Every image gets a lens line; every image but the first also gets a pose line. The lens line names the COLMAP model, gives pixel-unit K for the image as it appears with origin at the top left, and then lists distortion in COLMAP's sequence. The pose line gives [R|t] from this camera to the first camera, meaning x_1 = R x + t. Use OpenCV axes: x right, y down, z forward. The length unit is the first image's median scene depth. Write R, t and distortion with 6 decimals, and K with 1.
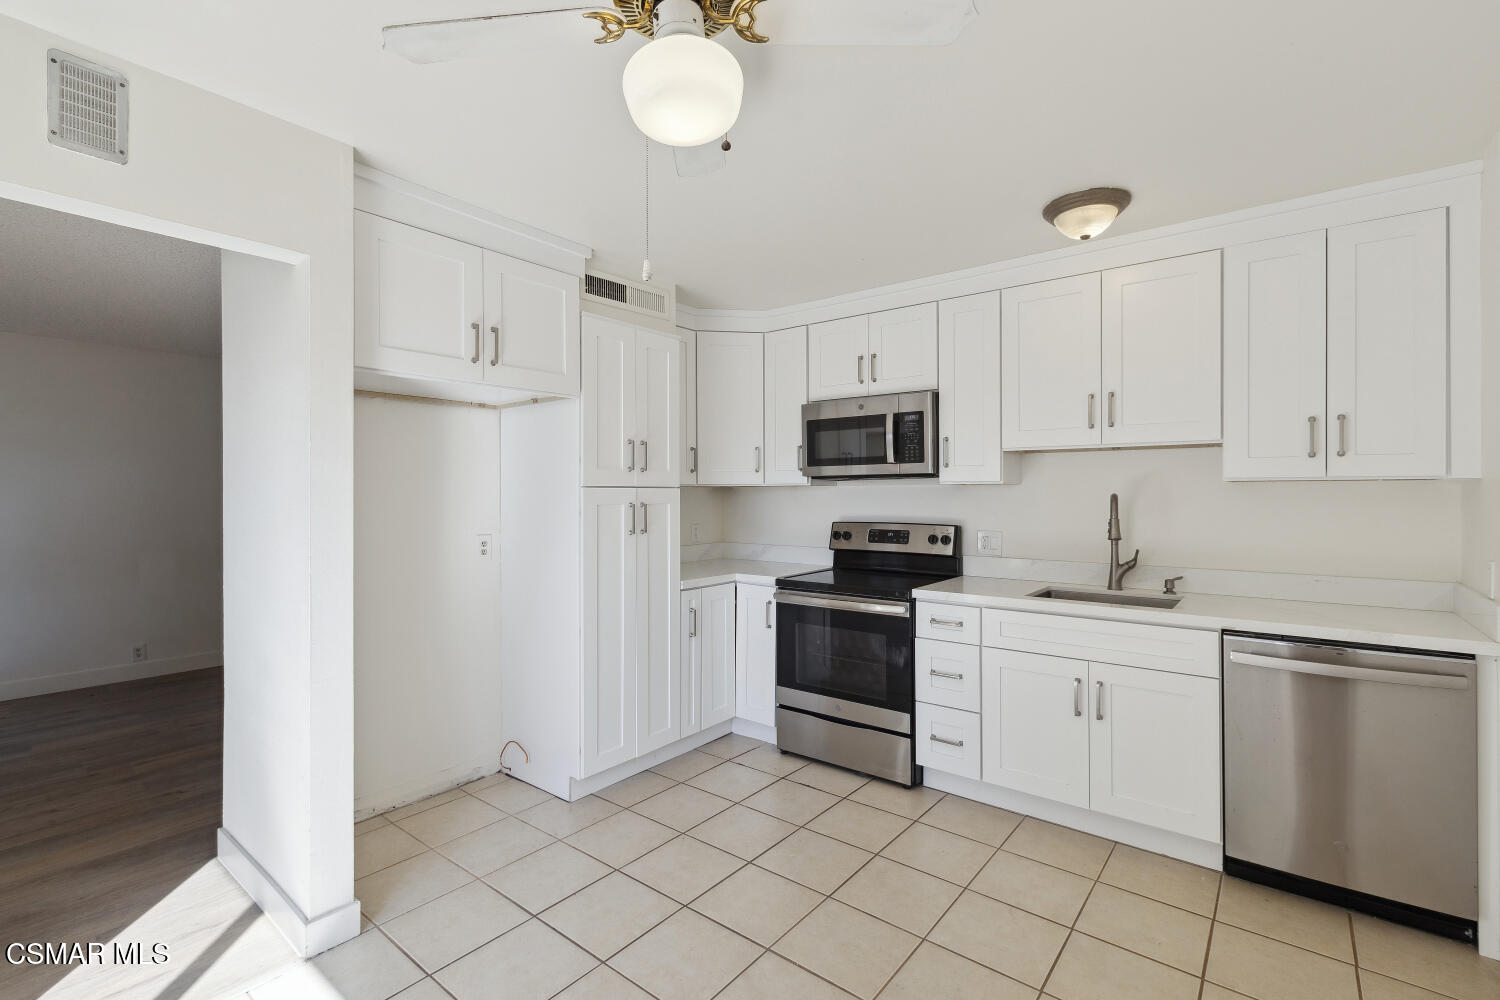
lens RADIAL K [[673.6, 0, 741.9], [0, 673.6, 497.5], [0, 0, 1]] dist [0.001090, 0.000158]
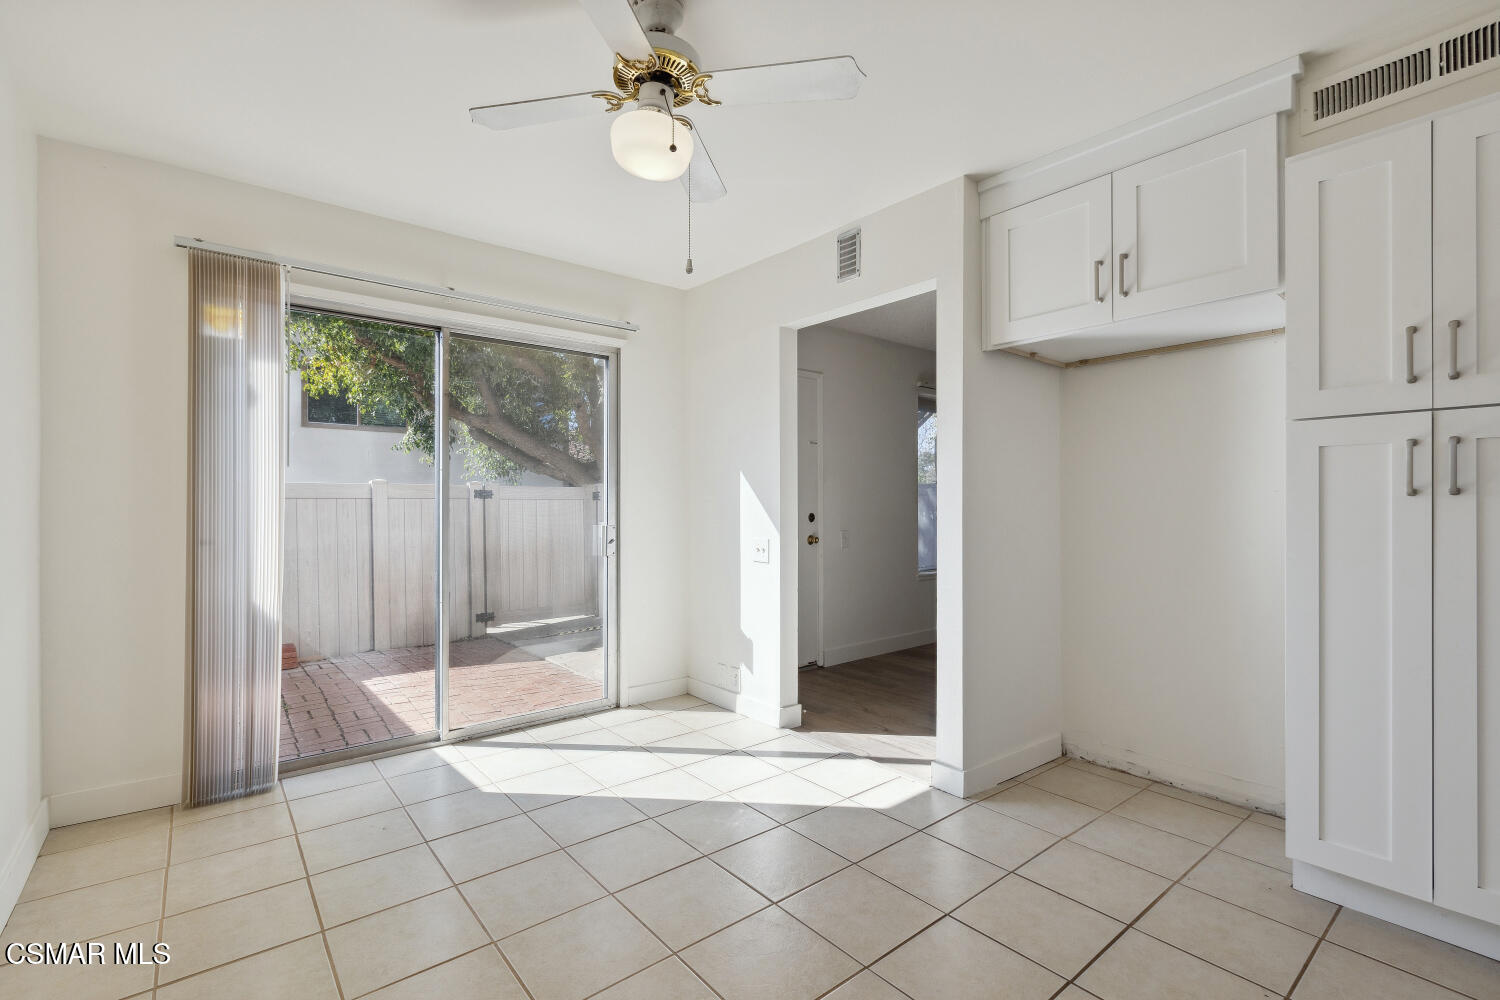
lens RADIAL K [[673.6, 0, 741.9], [0, 673.6, 497.5], [0, 0, 1]] dist [0.001090, 0.000158]
pose [[-0.209254, -0.002364, -0.977858, 0.547104], [-0.003797, 0.999992, -0.001605, 0.065148], [0.977854, 0.003377, -0.209261, 0.625371]]
